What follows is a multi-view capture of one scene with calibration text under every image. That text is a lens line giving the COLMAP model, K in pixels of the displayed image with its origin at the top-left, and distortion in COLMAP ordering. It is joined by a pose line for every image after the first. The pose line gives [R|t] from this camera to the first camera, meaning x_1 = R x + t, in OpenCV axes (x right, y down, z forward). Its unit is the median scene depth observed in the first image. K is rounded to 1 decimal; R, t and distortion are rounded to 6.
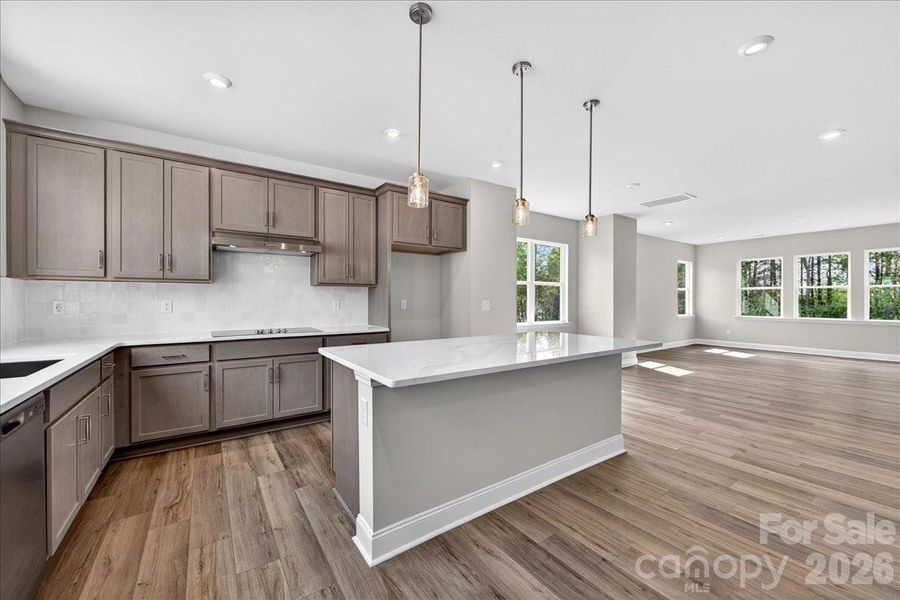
lens RADIAL K [[353.7, 0, 448.8], [0, 353.7, 299.8], [0, 0, 1]] dist [-0.001917, -0.000111]
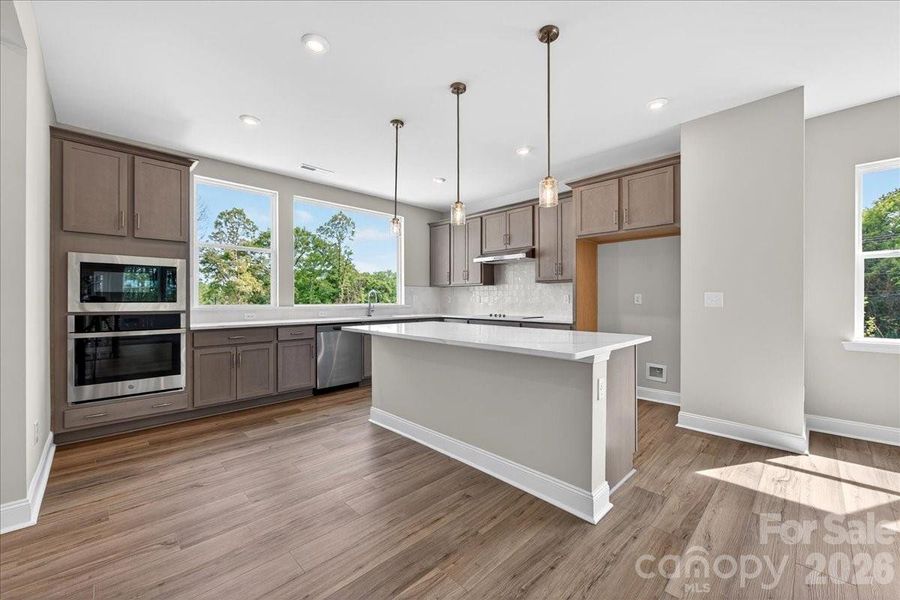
lens RADIAL K [[355.4, 0, 450.0], [0, 355.4, 300.0], [0, 0, 1]] dist [-0.000102, -0.000191]
pose [[0.168976, -0.000261, -0.985620, 1.034836], [0.001505, 0.999999, -0.000007, 0.024566], [0.985619, -0.001482, 0.168977, 0.604492]]
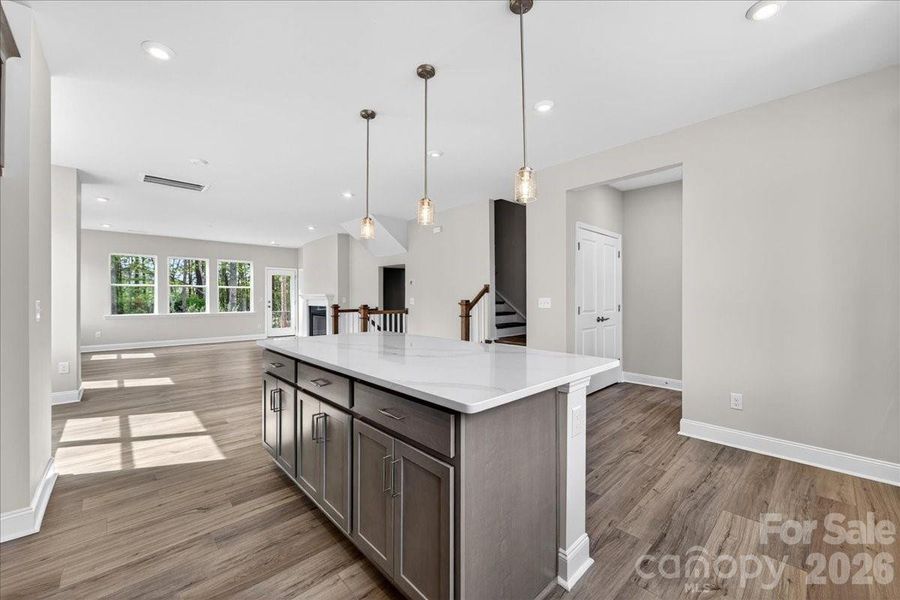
lens RADIAL K [[356.0, 0, 449.3], [0, 356.0, 297.2], [0, 0, 1]] dist [-0.000508, -0.000054]
pose [[-0.149400, -0.001613, 0.988775, -0.630789], [0.001110, 0.999998, 0.001799, -0.003850], [-0.988776, 0.001366, -0.149398, 0.840708]]
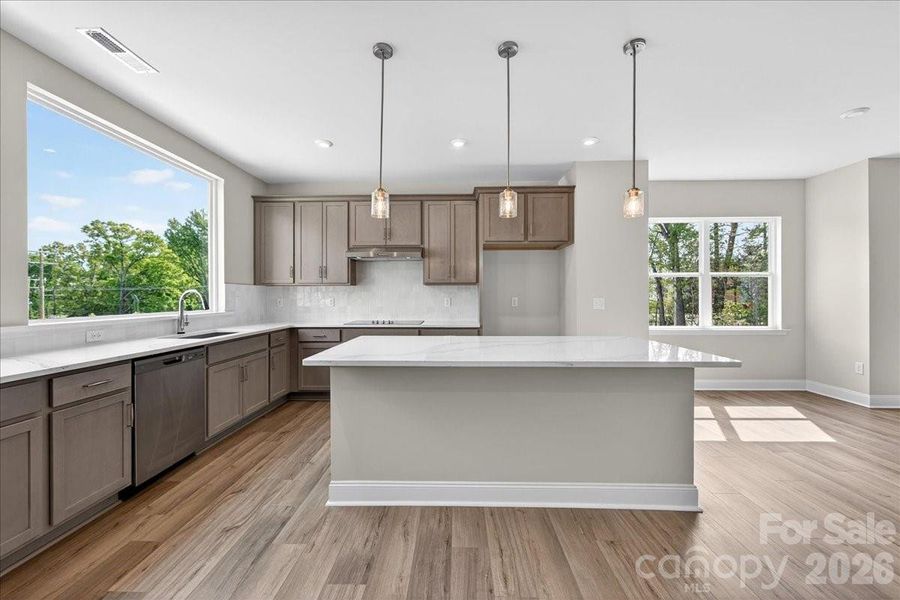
lens RADIAL K [[354.3, 0, 448.3], [0, 354.3, 295.8], [0, 0, 1]] dist [-0.000577, -0.000005]
pose [[0.807927, -0.003850, -0.589269, 0.485622], [0.002372, 0.999992, -0.003281, -0.001427], [0.589277, 0.001253, 0.807930, 0.119402]]
